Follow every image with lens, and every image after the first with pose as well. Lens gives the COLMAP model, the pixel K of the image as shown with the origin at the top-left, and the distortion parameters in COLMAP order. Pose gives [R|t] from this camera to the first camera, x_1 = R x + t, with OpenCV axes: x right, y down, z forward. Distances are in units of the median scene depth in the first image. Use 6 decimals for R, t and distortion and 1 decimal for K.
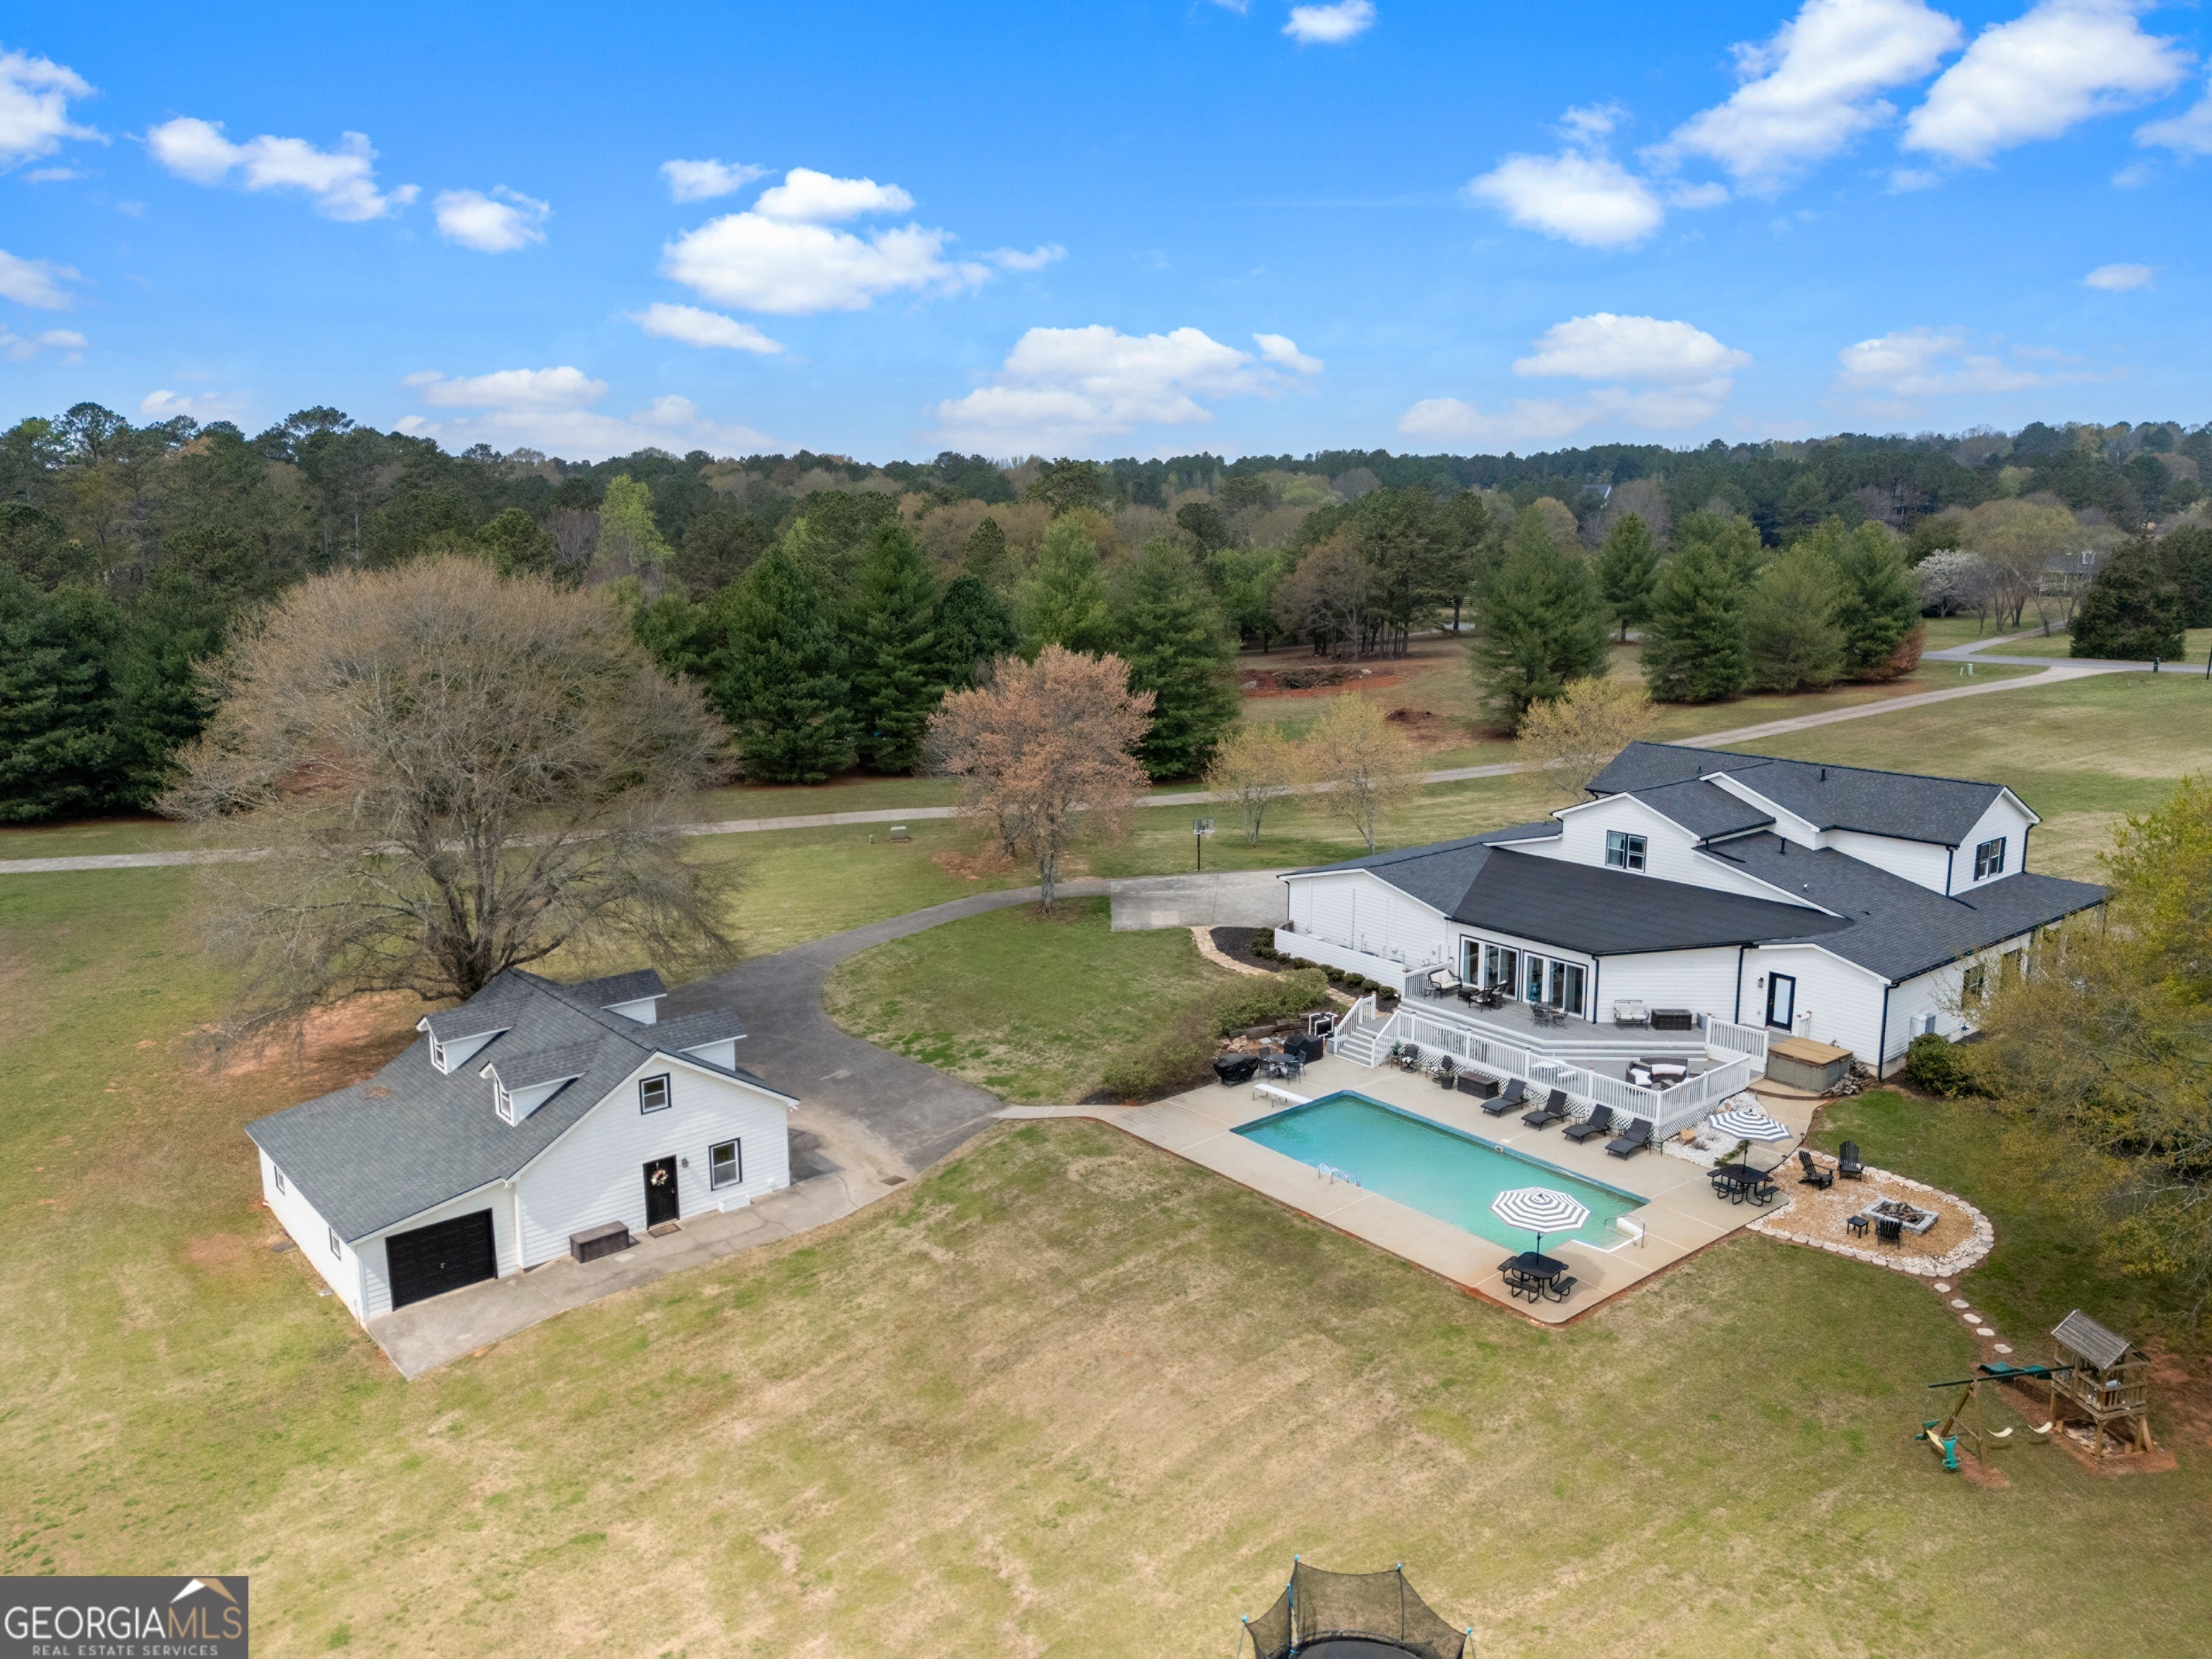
lens RADIAL K [[1639.1, 0, 1106.0], [0, 1639.1, 829.5], [0, 0, 1]] dist [0.002119, 0.000141]
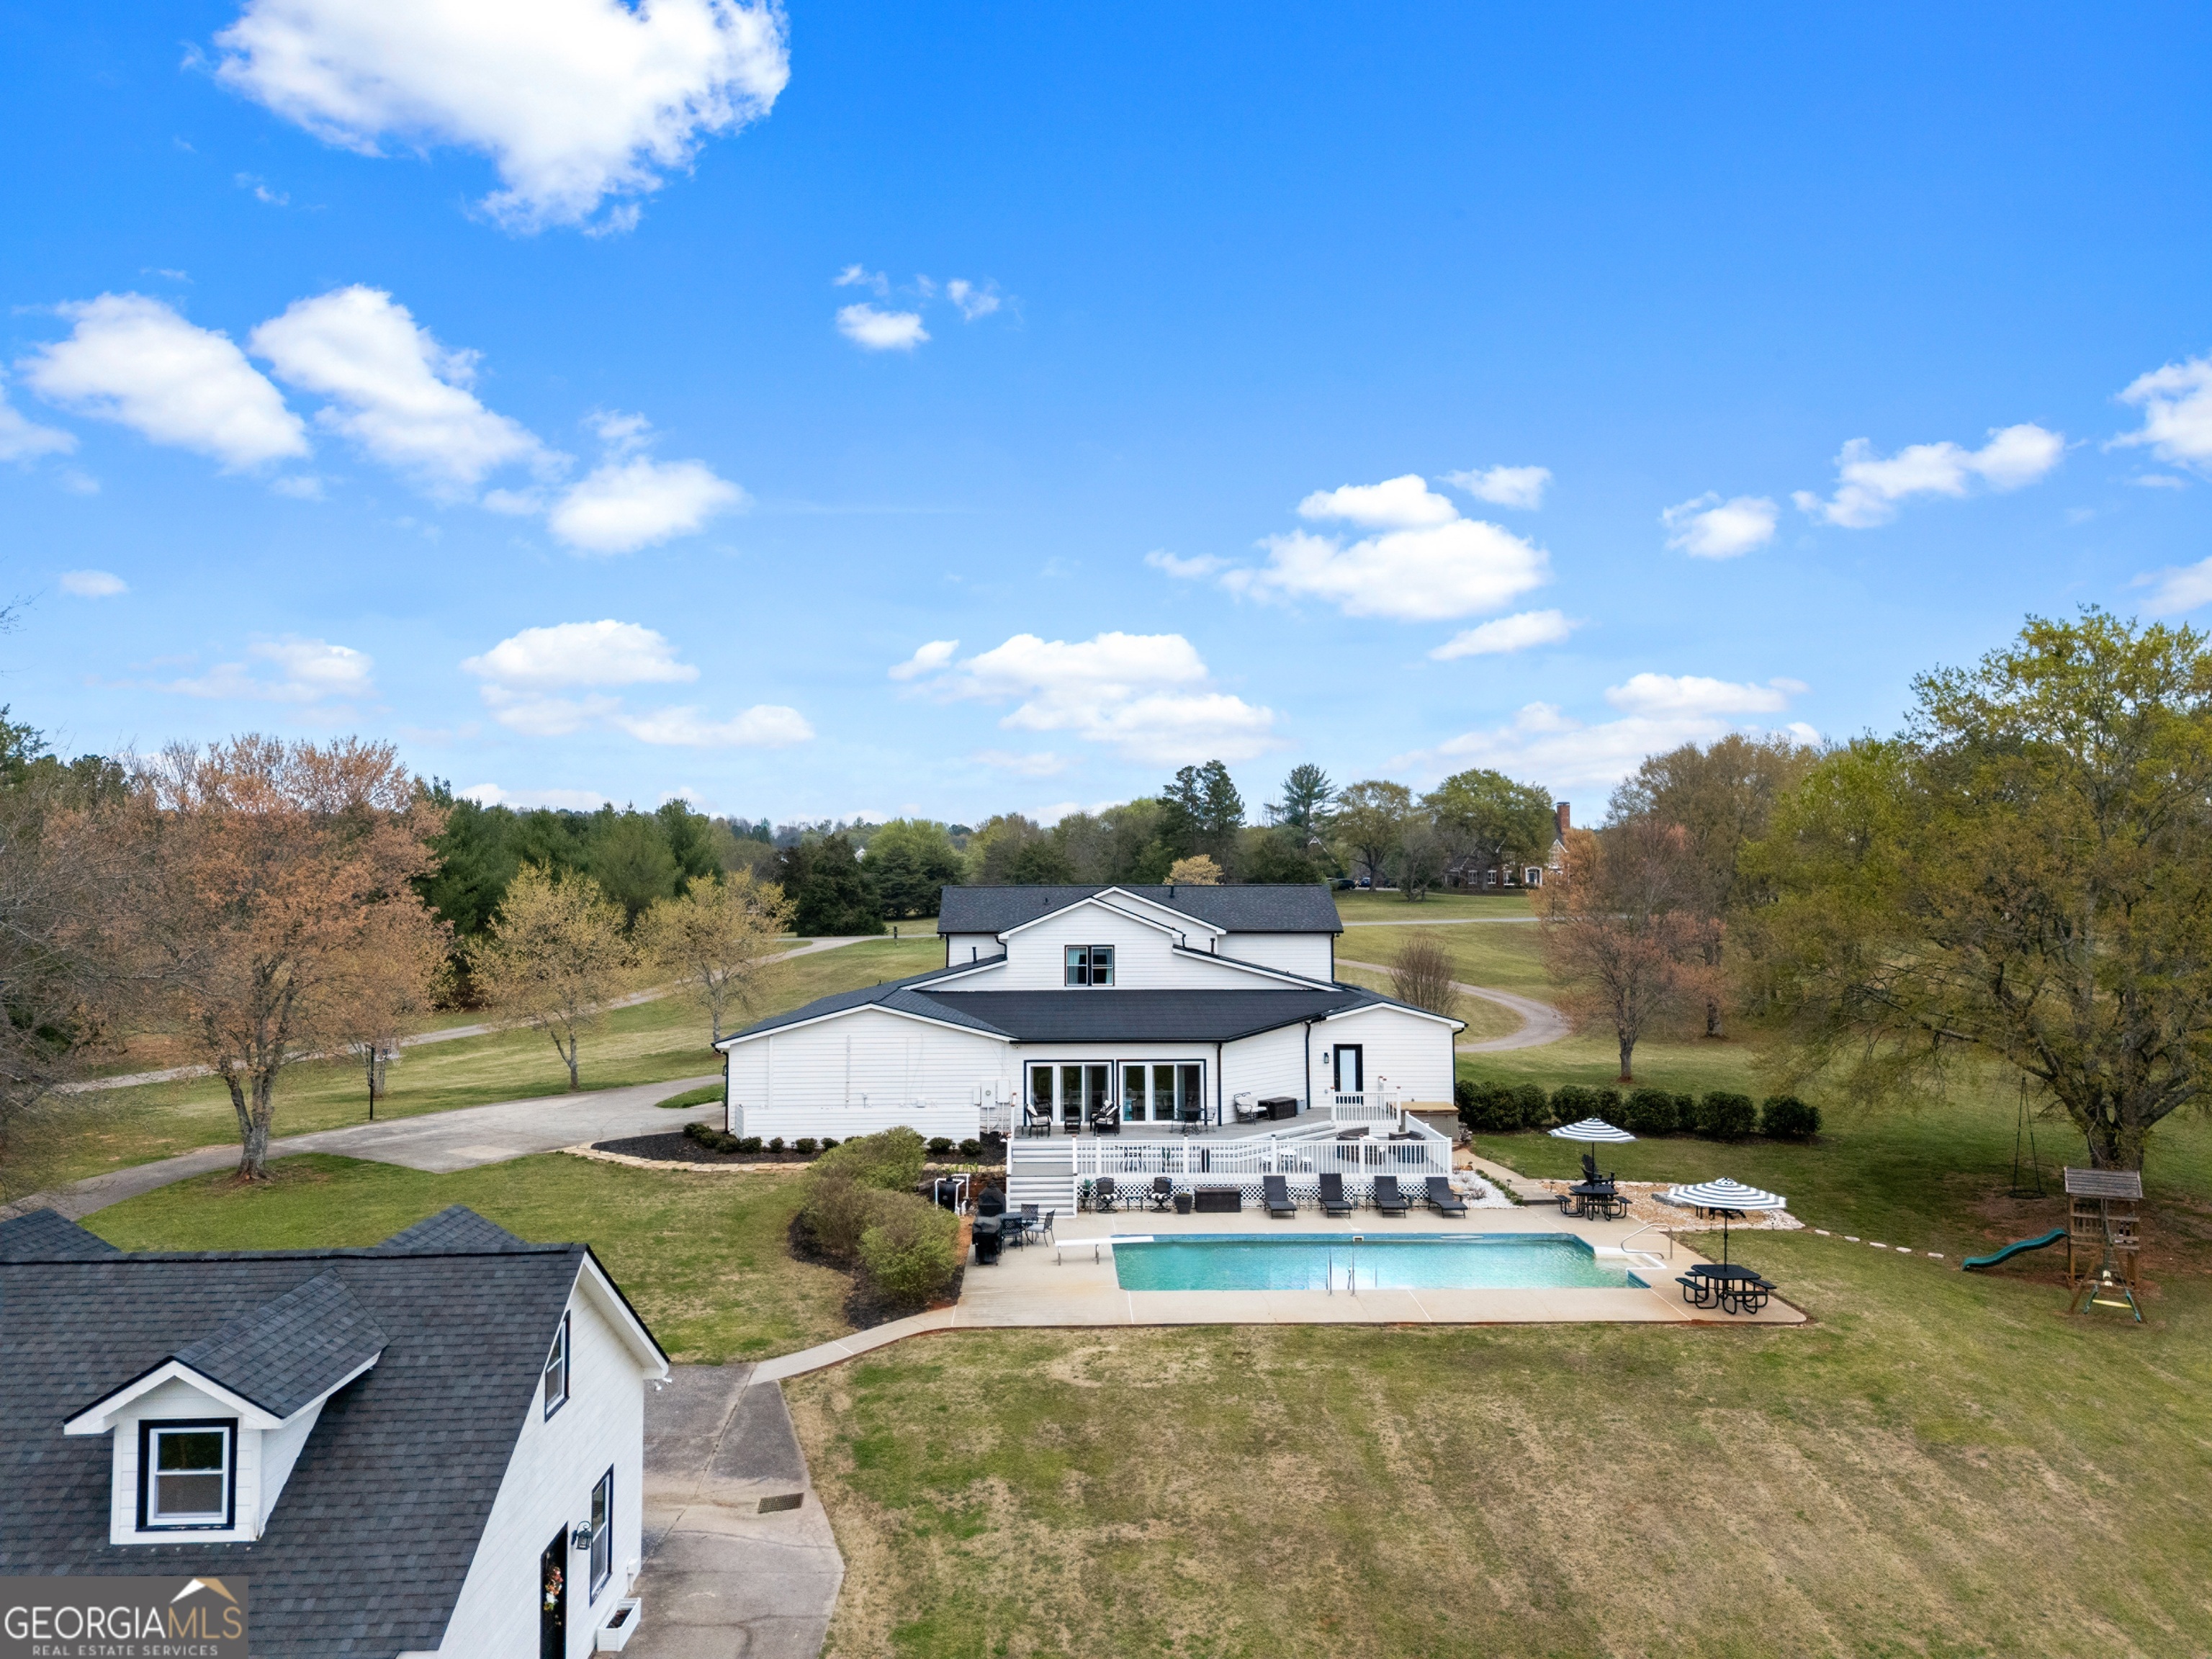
lens RADIAL K [[1639.1, 0, 1106.0], [0, 1639.1, 829.5], [0, 0, 1]] dist [0.002119, 0.000141]
pose [[0.620206, 0.026256, 0.784000, -0.404676], [0.163290, 0.973225, -0.161769, 0.094196], [-0.767256, 0.228349, 0.599312, 0.490277]]
